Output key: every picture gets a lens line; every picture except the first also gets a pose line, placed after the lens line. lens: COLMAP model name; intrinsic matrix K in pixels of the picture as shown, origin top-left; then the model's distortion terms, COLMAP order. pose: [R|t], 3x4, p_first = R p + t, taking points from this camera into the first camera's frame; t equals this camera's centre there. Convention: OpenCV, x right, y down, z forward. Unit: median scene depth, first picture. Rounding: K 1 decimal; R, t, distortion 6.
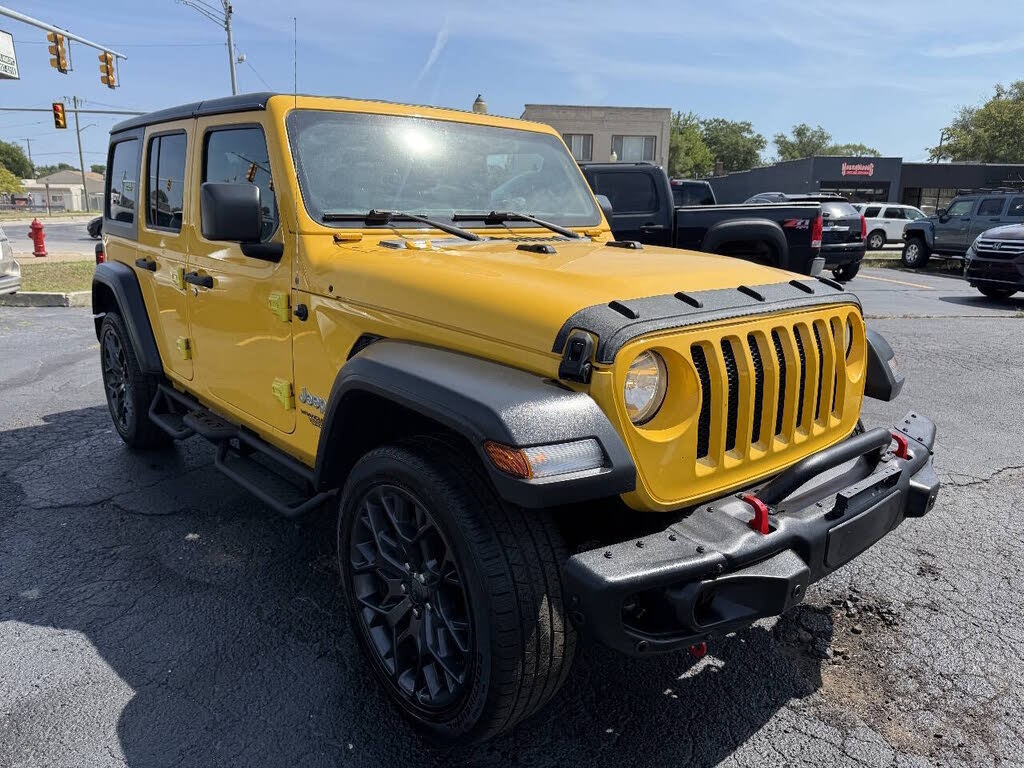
lens RADIAL K [[755.9, 0, 514.6], [0, 755.9, 383.2], [0, 0, 1]] dist [0.001816, -0.006094]
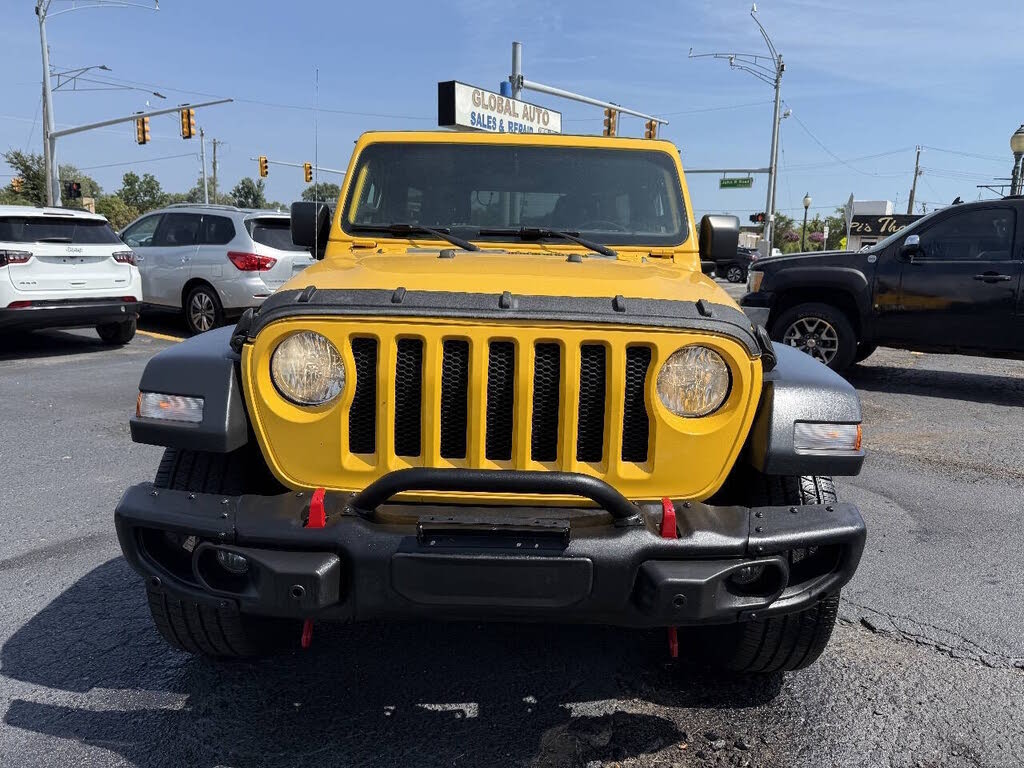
lens RADIAL K [[744.9, 0, 525.4], [0, 744.9, 398.4], [0, 0, 1]] dist [0.030106, -0.049272]
pose [[0.746847, 0.143400, -0.649351, 0.676149], [-0.174240, 0.984556, 0.017024, -0.015959], [0.641763, 0.100429, 0.760299, 0.251677]]
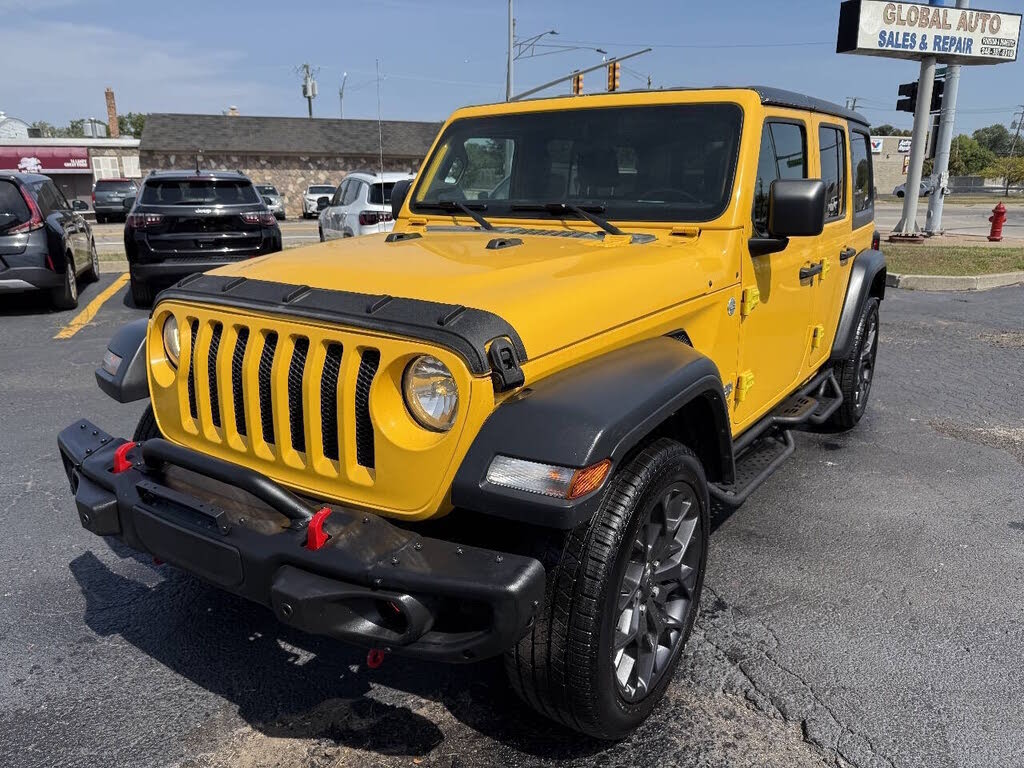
lens RADIAL K [[755.2, 0, 512.0], [0, 755.2, 384.0], [0, 0, 1]] dist [0.003040, -0.008514]
pose [[0.237358, 0.243251, -0.940474, 0.957406], [-0.218949, 0.956625, 0.192170, -0.186640], [0.946426, 0.160303, 0.280322, 0.735293]]
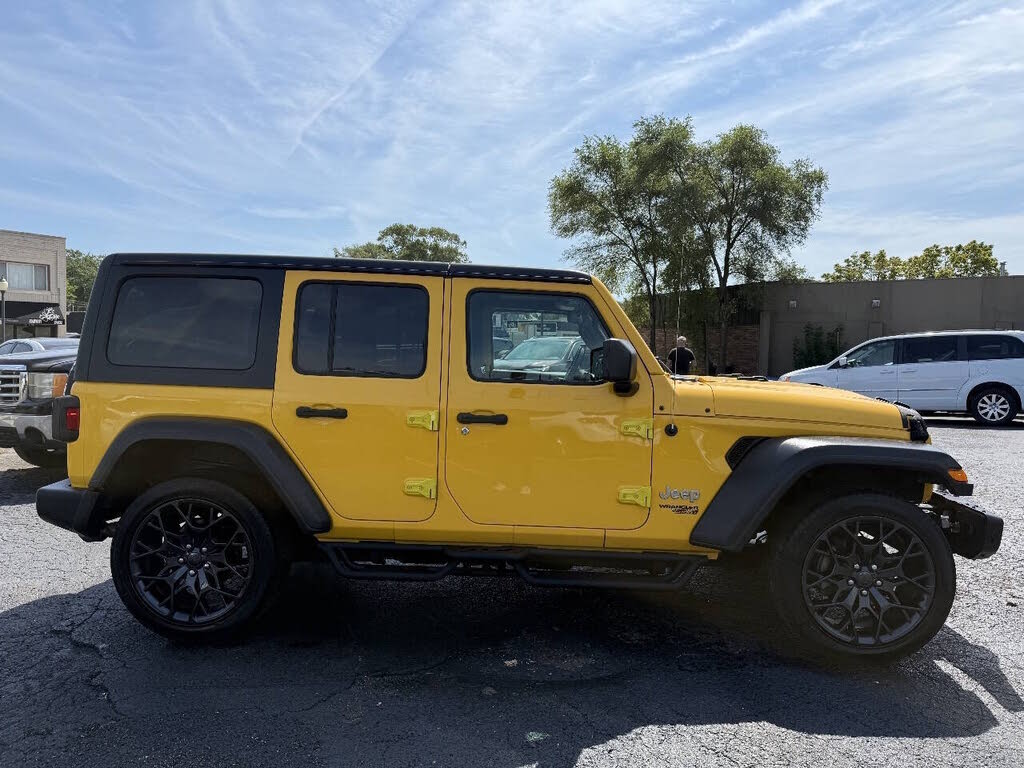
lens RADIAL K [[788.6, 0, 479.1], [0, 788.6, 384.7], [0, 0, 1]] dist [-0.002093, -0.003788]
pose [[0.656456, -0.032911, 0.753646, -1.531147], [0.162637, 0.981728, -0.098792, -0.087175], [-0.736624, 0.187423, 0.649813, 0.313170]]
